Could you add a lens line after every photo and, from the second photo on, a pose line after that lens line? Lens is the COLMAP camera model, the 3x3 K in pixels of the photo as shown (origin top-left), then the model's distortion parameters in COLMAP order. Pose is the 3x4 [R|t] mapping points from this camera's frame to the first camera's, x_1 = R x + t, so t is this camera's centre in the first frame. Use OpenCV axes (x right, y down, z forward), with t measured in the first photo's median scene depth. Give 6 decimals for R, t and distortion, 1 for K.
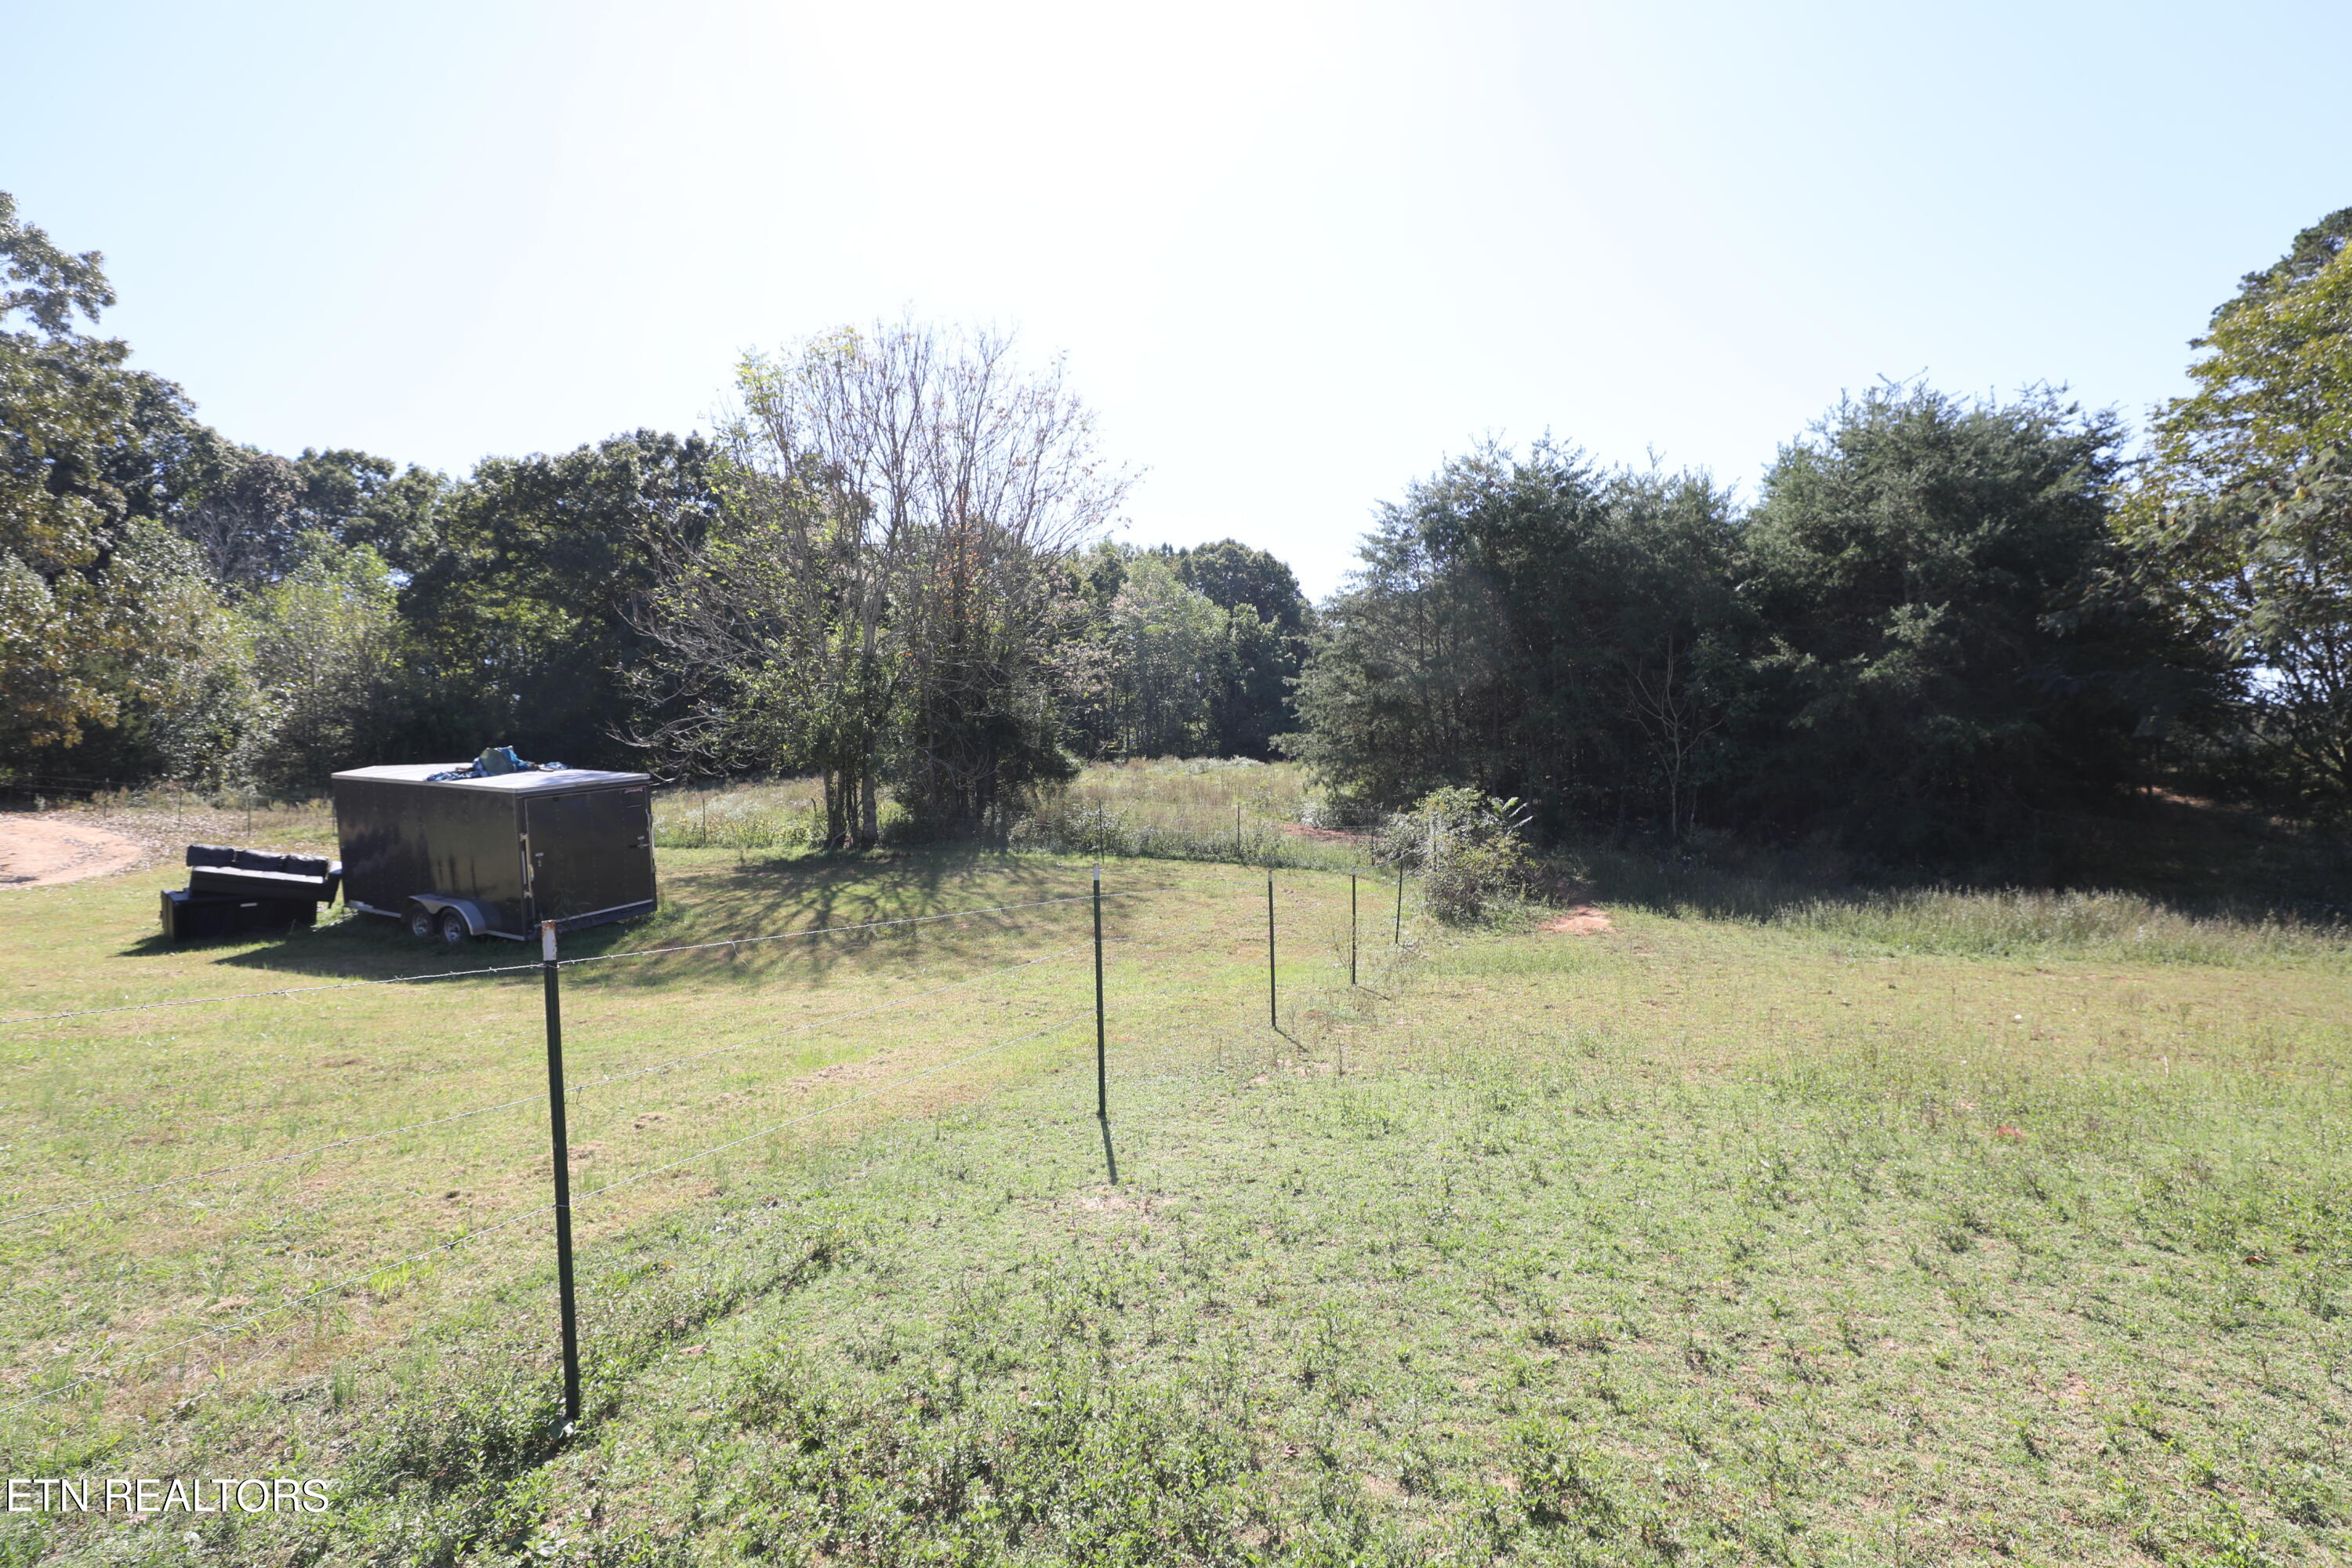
lens RADIAL K [[1069.9, 0, 1180.1], [0, 1069.9, 796.1], [0, 0, 1]] dist [-0.046994, 0.013785]
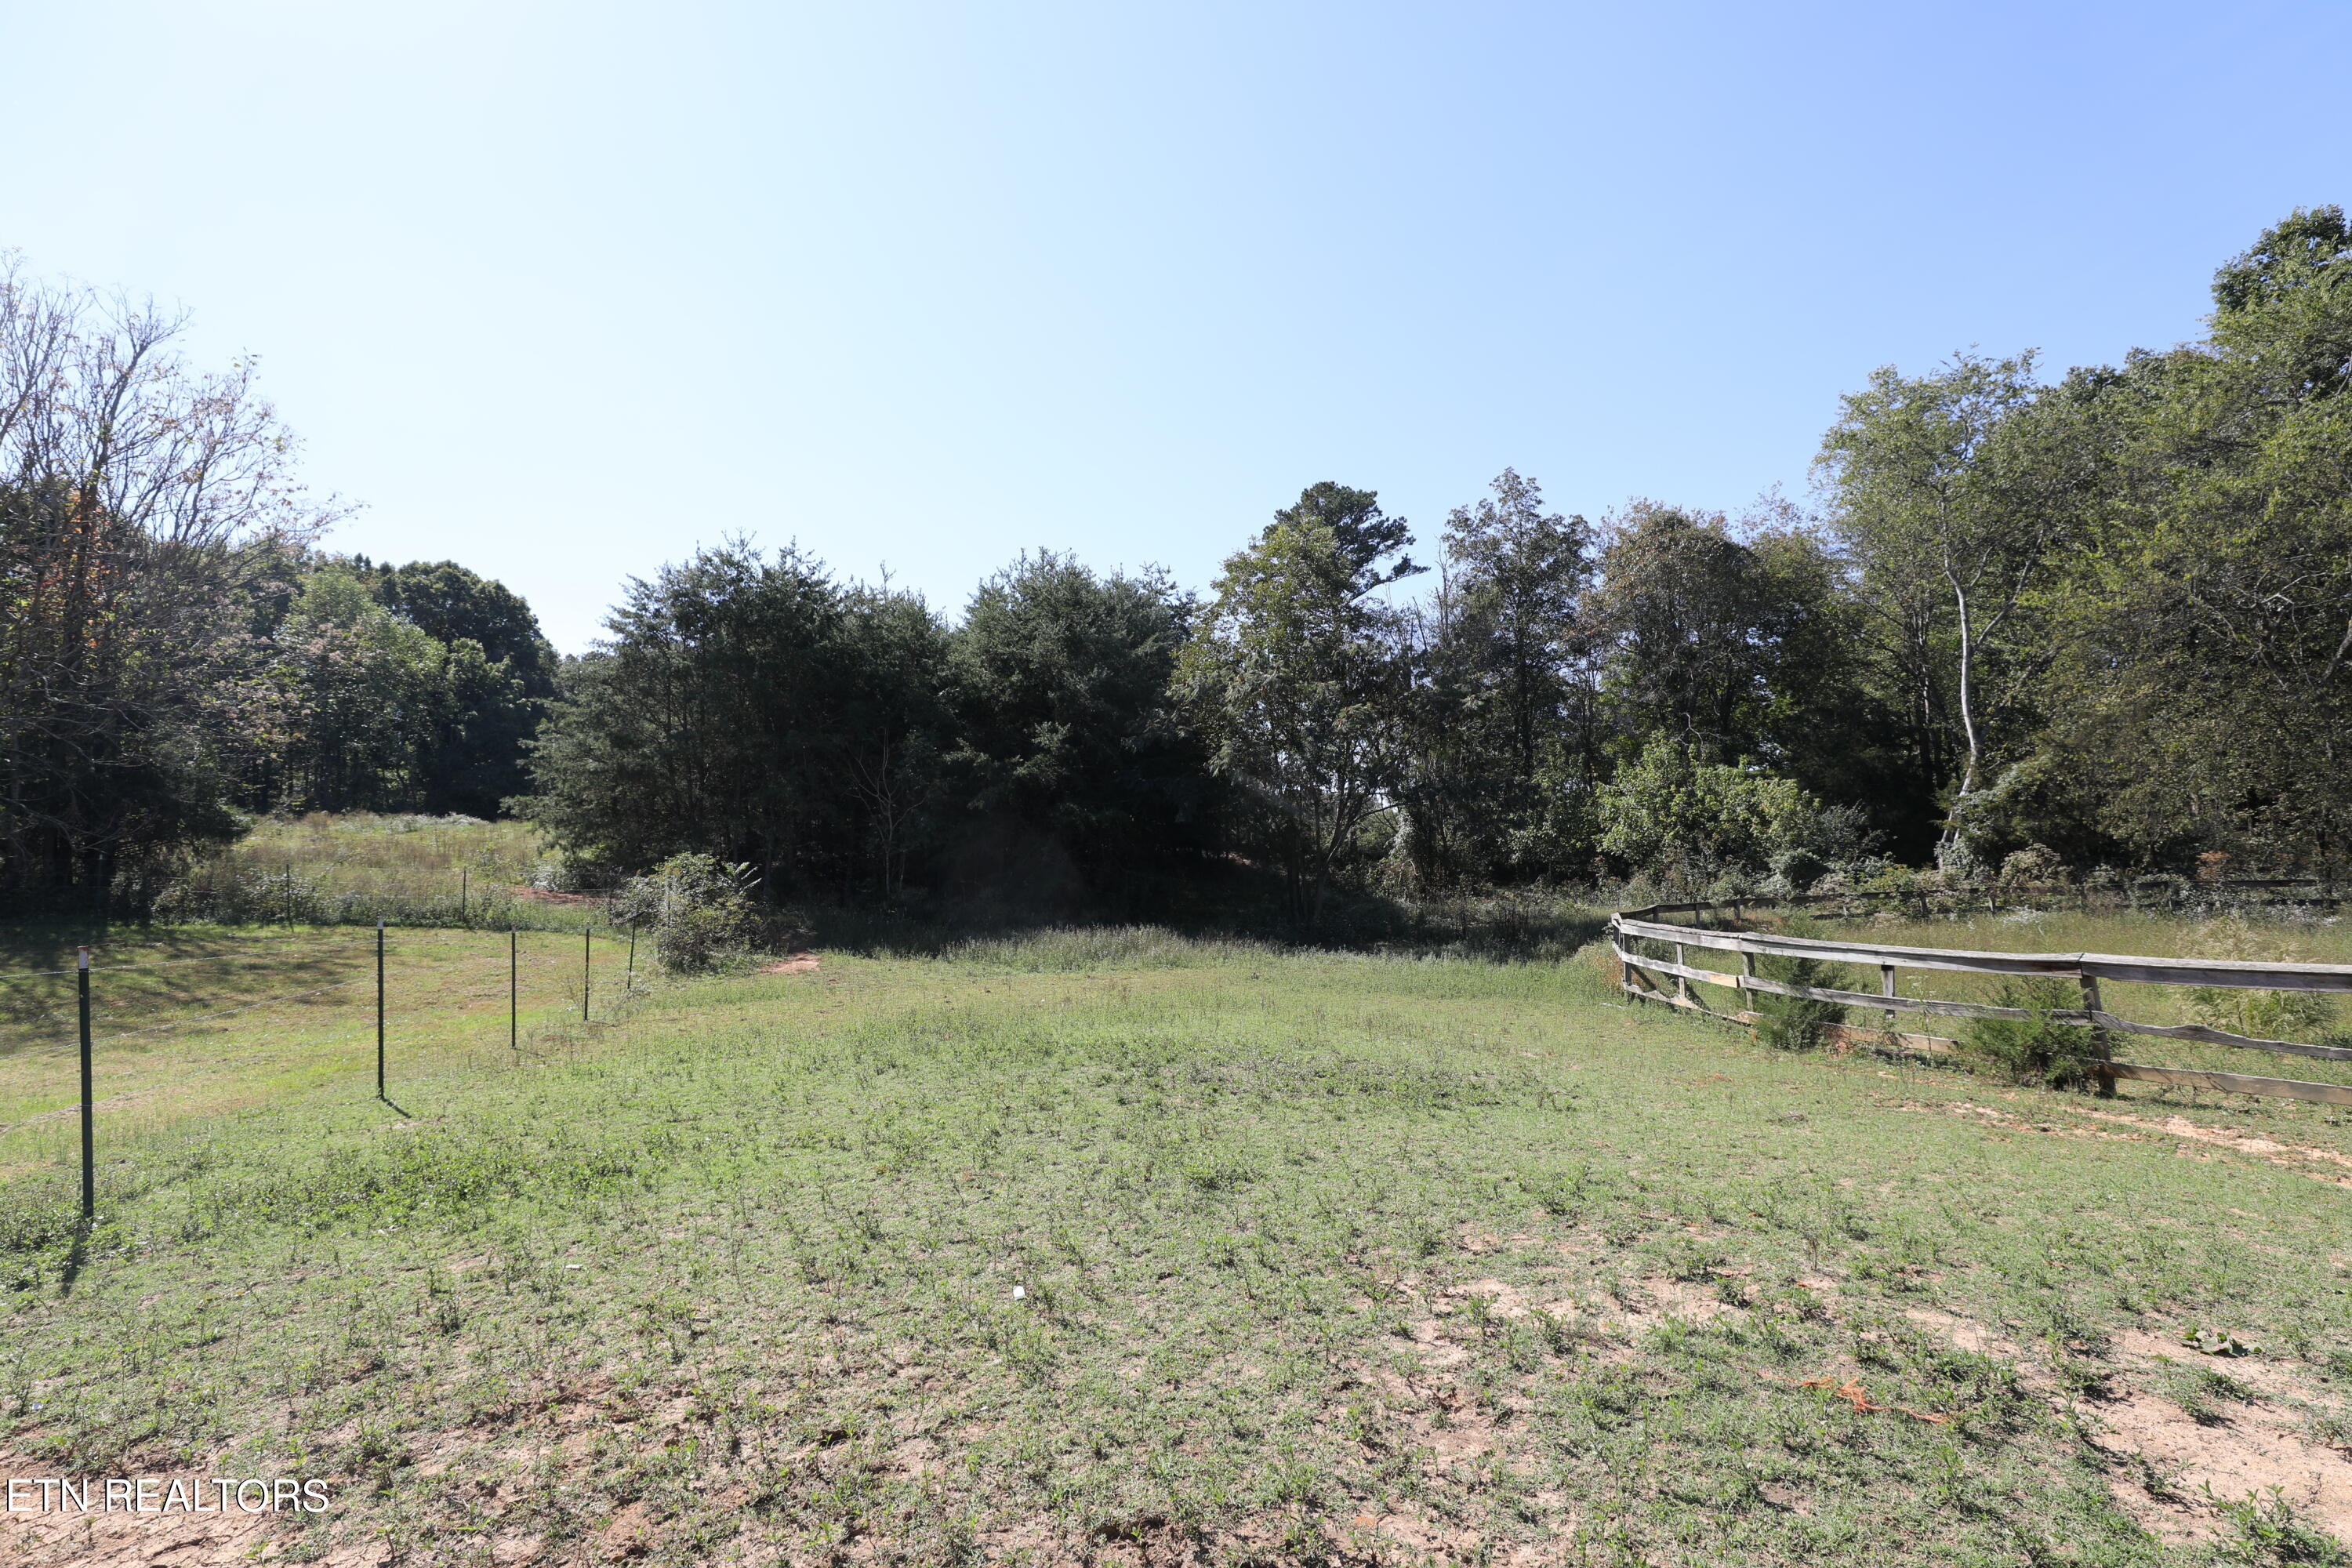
lens RADIAL K [[1071.0, 0, 1179.9], [0, 1071.0, 795.1], [0, 0, 1]] dist [-0.046584, 0.014019]
pose [[0.787120, 0.037022, 0.615687, -0.024606], [-0.001516, 0.998310, -0.058091, -0.004481], [-0.616798, 0.044792, 0.785846, -0.170675]]
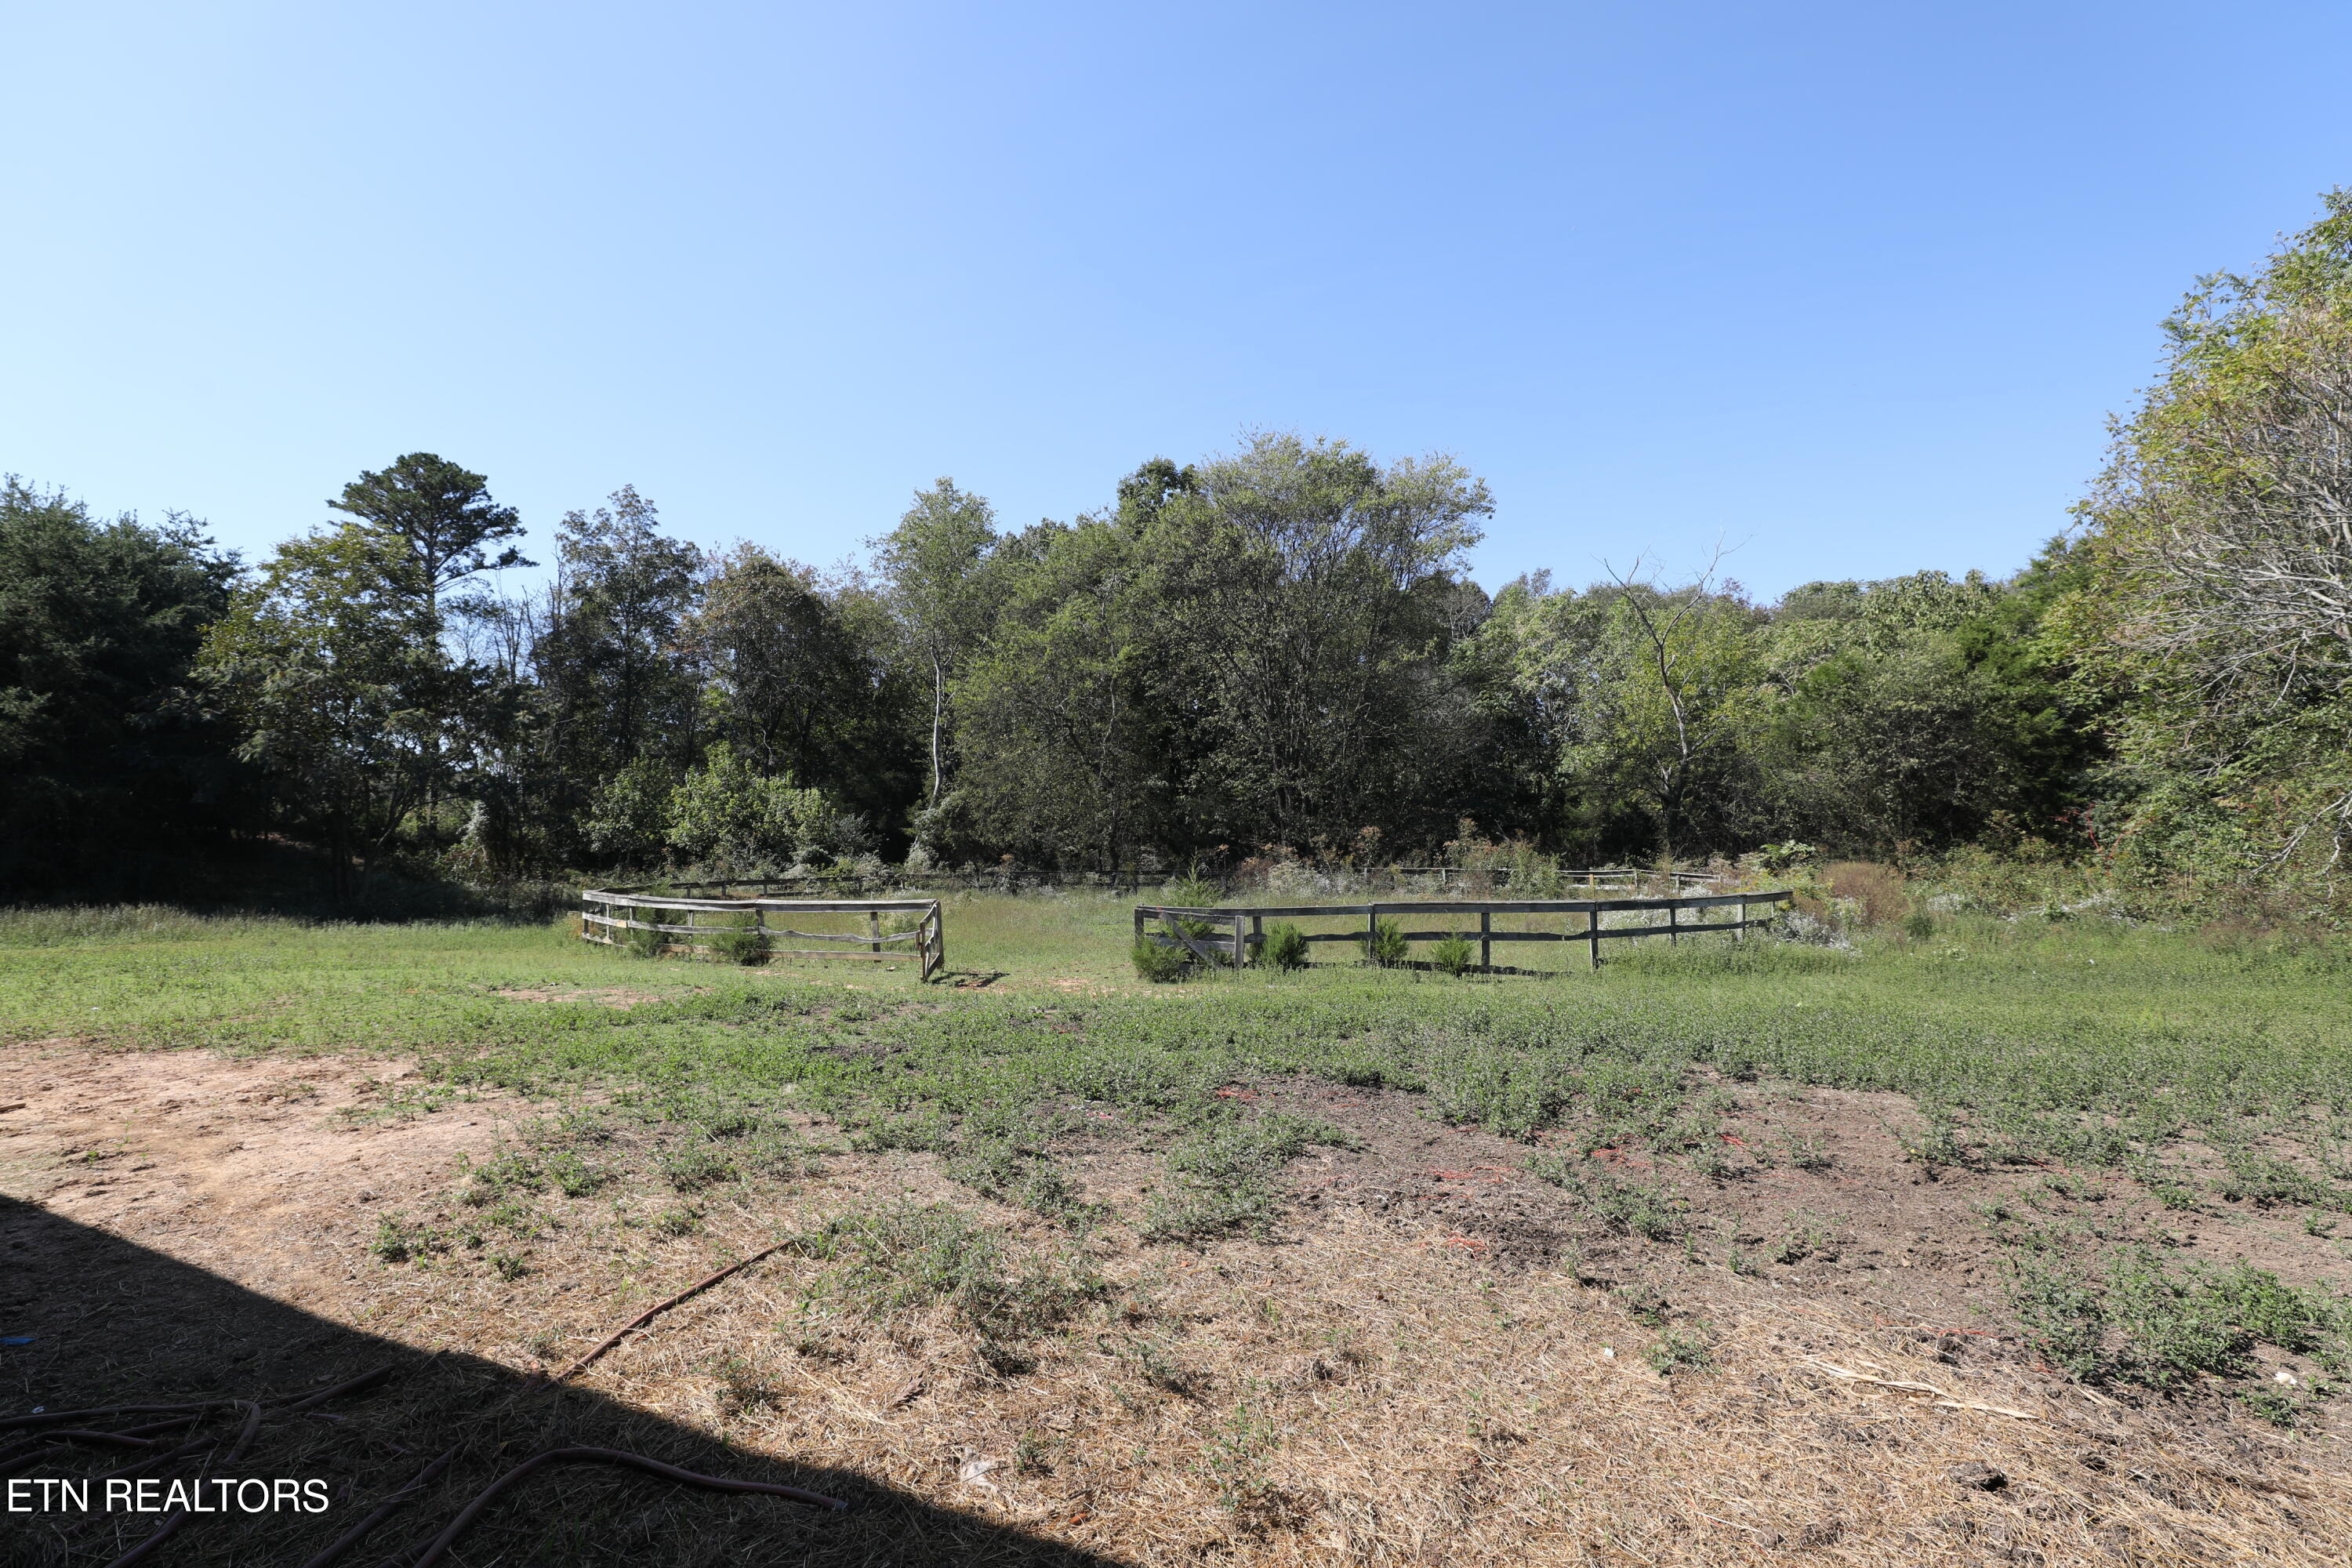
lens RADIAL K [[1069.9, 0, 1180.1], [0, 1069.9, 796.1], [0, 0, 1]] dist [-0.046994, 0.013785]
pose [[0.148657, 0.060875, 0.987013, -0.263215], [-0.021463, 0.998067, -0.058324, -0.007287], [-0.988656, -0.012514, 0.149676, -0.480882]]
